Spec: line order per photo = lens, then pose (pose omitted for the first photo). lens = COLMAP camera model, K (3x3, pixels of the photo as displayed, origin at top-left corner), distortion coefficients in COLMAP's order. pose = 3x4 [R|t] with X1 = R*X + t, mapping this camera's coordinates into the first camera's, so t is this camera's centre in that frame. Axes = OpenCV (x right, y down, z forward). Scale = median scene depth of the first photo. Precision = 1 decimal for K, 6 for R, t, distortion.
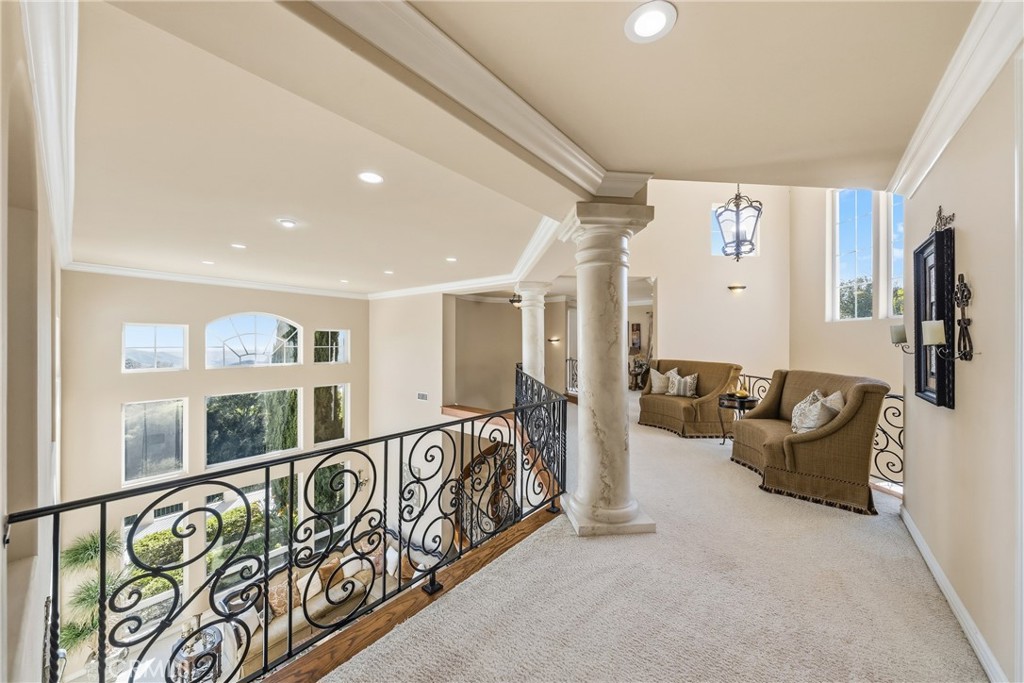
lens RADIAL K [[365.3, 0, 509.6], [0, 365.3, 339.9], [0, 0, 1]] dist [-0.001895, -0.000147]
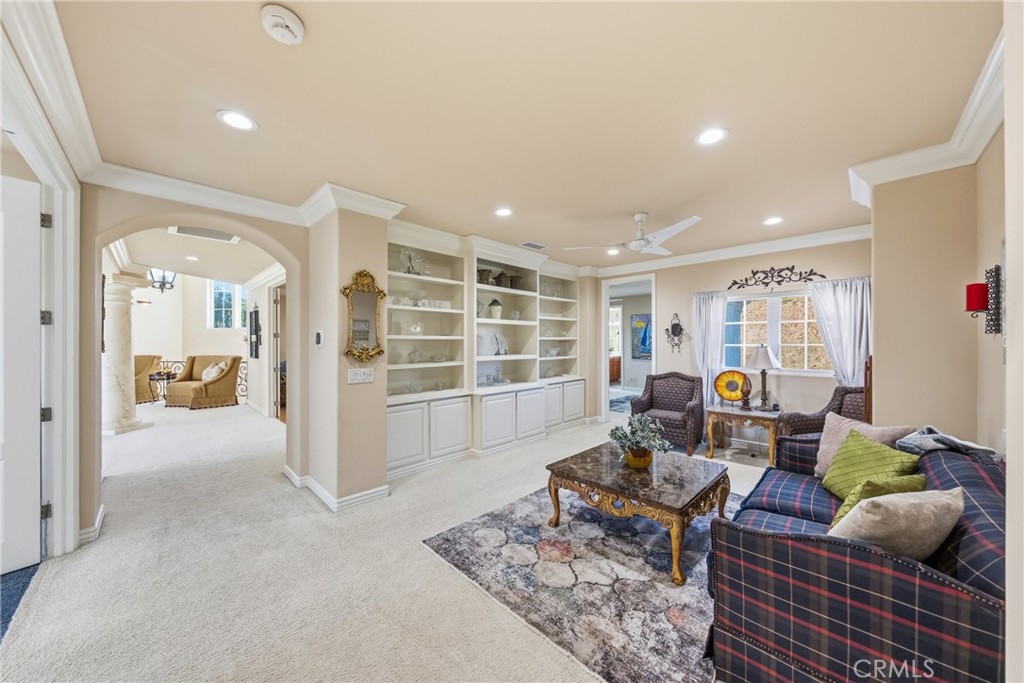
lens RADIAL K [[353.6, 0, 510.7], [0, 353.6, 341.8], [0, 0, 1]] dist [-0.001677, -0.000088]
pose [[0.100905, -0.004675, 0.994885, -1.218407], [-0.000923, 0.999988, 0.004793, -0.001424], [-0.994896, -0.001402, 0.100900, -1.111760]]
